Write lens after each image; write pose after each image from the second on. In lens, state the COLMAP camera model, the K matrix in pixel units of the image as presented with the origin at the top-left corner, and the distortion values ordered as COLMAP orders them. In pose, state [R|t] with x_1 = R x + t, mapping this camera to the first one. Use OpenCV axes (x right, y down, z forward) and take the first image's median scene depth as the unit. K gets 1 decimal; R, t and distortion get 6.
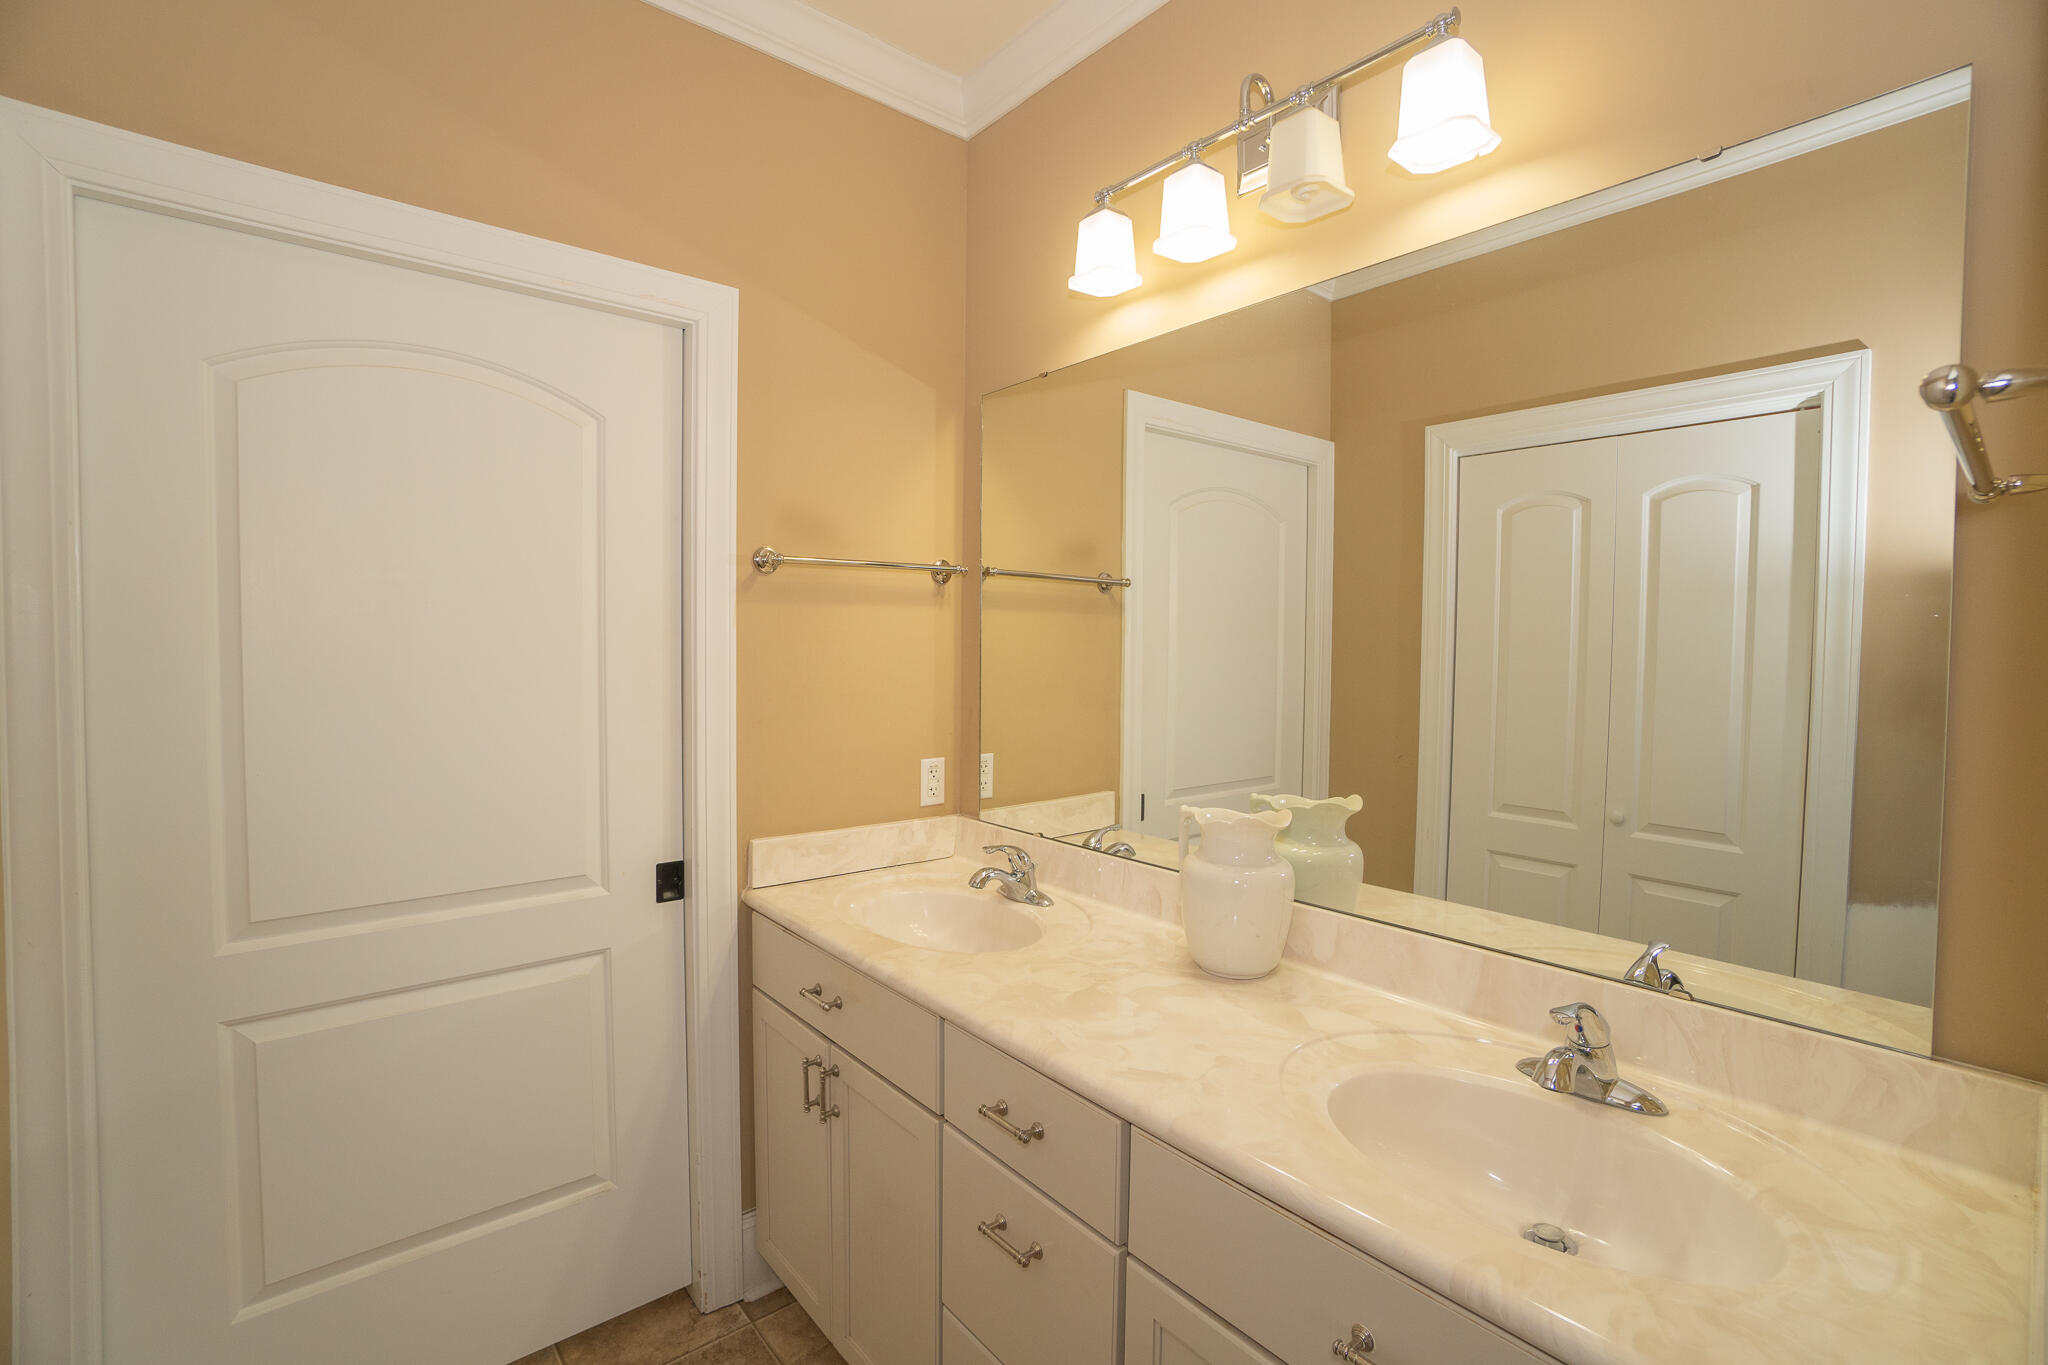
lens RADIAL K [[919.4, 0, 1011.8], [0, 919.4, 670.5], [0, 0, 1]] dist [-0.002319, -0.000253]
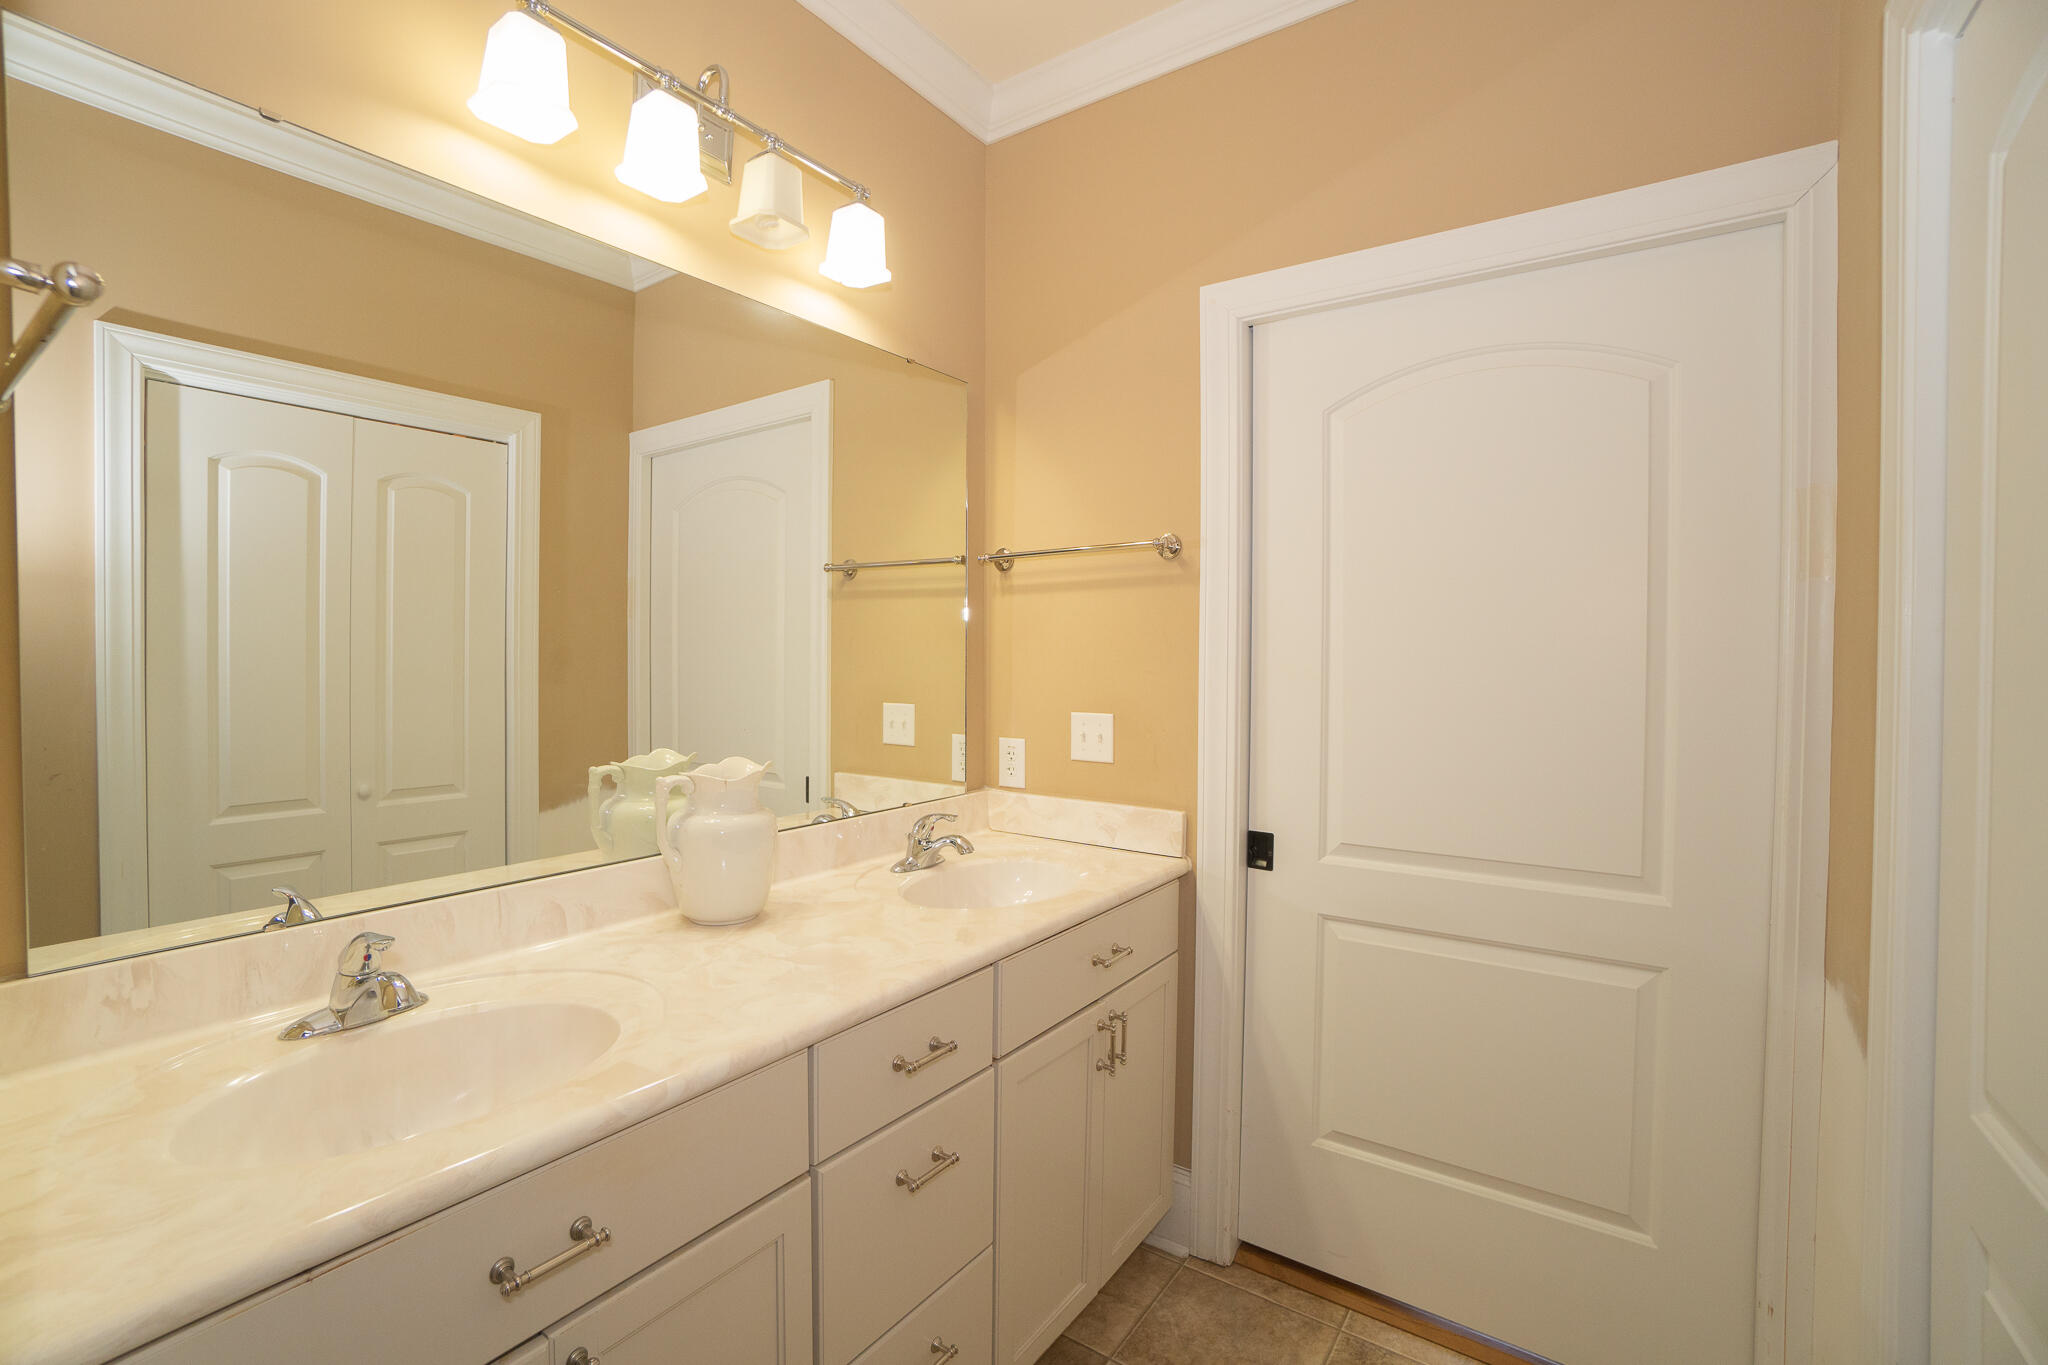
lens RADIAL K [[919.4, 0, 1011.8], [0, 919.4, 670.5], [0, 0, 1]] dist [-0.002319, -0.000253]
pose [[-0.265296, -0.024882, 0.963846, -0.841670], [0.021448, 0.999267, 0.031700, 0.020376], [-0.963928, 0.029083, -0.264568, 0.963115]]
